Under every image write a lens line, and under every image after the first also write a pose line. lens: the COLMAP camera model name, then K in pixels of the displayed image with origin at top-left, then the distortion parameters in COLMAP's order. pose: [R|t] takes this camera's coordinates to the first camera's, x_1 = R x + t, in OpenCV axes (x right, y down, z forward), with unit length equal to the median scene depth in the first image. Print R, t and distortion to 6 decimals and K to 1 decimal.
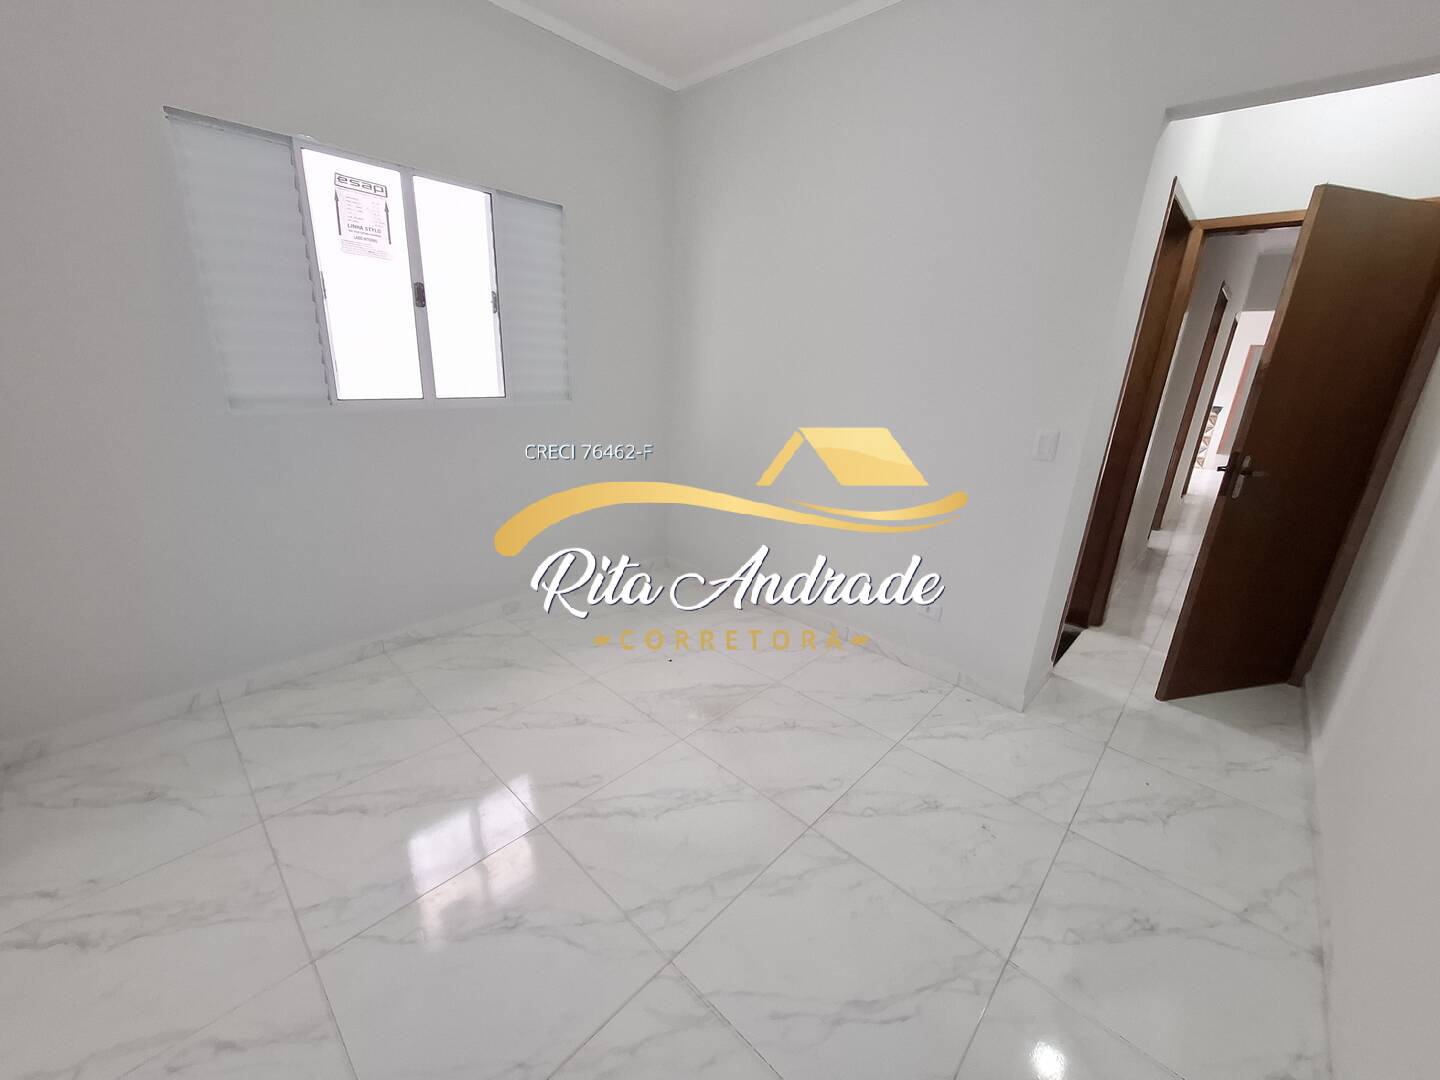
lens RADIAL K [[565.8, 0, 725.2], [0, 565.8, 539.8], [0, 0, 1]] dist [-0.001015, -0.000251]
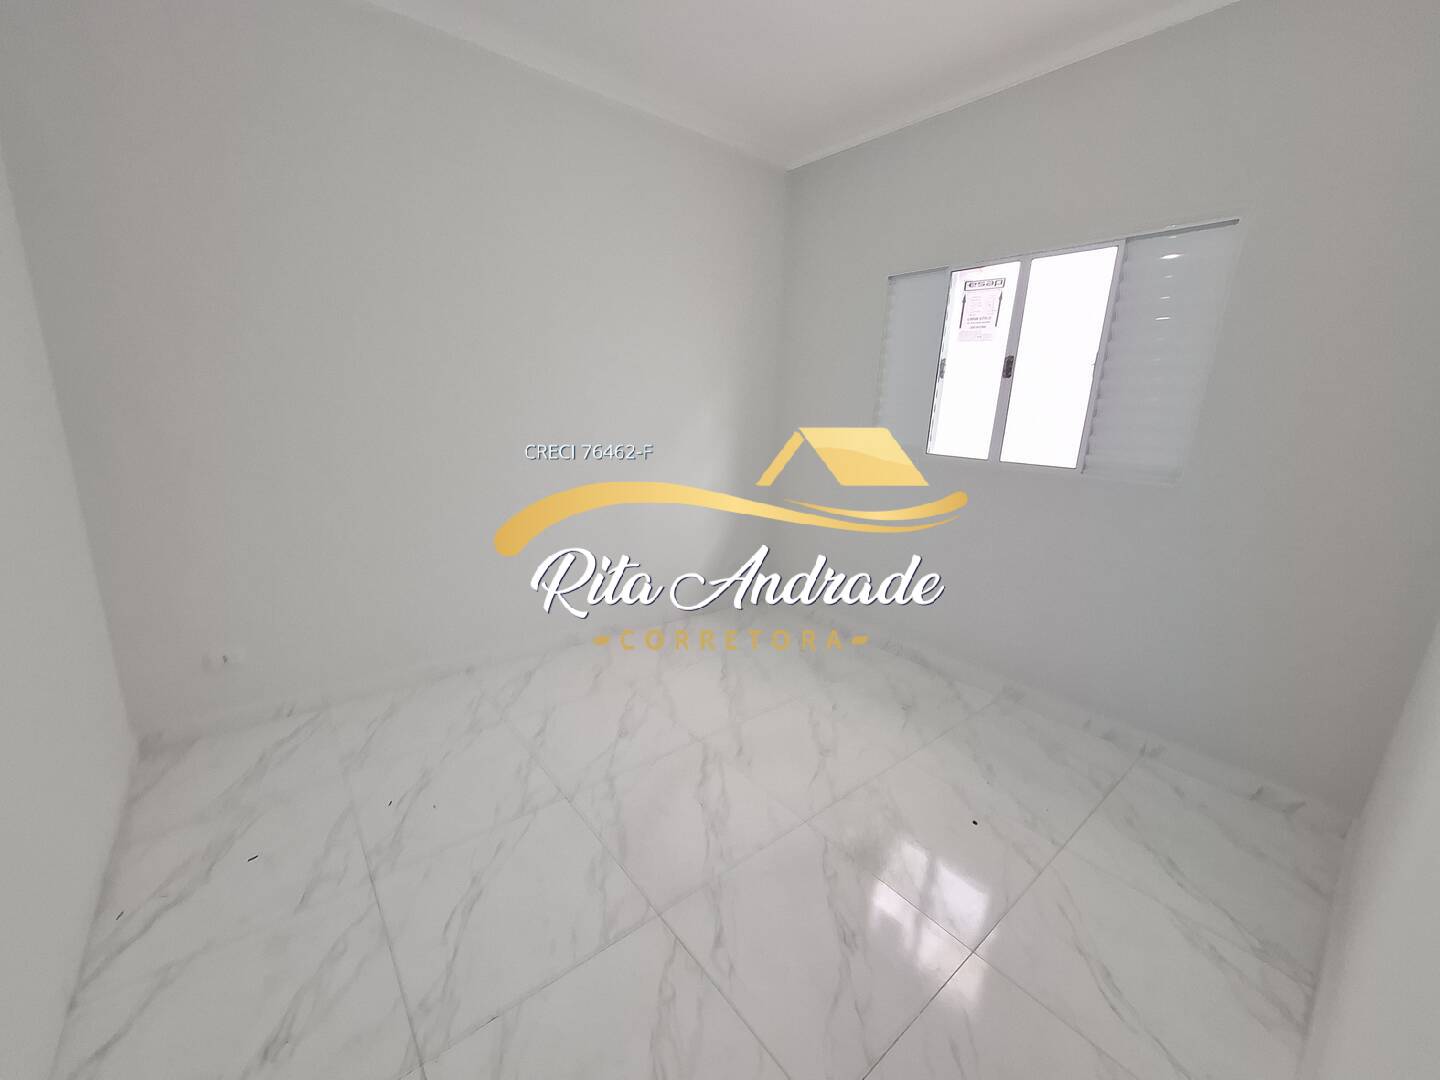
lens RADIAL K [[565.8, 0, 725.2], [0, 565.8, 539.8], [0, 0, 1]] dist [-0.001015, -0.000251]
pose [[-0.130222, 0.182328, -0.974576, 0.759990], [-0.346689, 0.912523, 0.217043, -0.210418], [0.928897, 0.366139, -0.055620, 0.801163]]
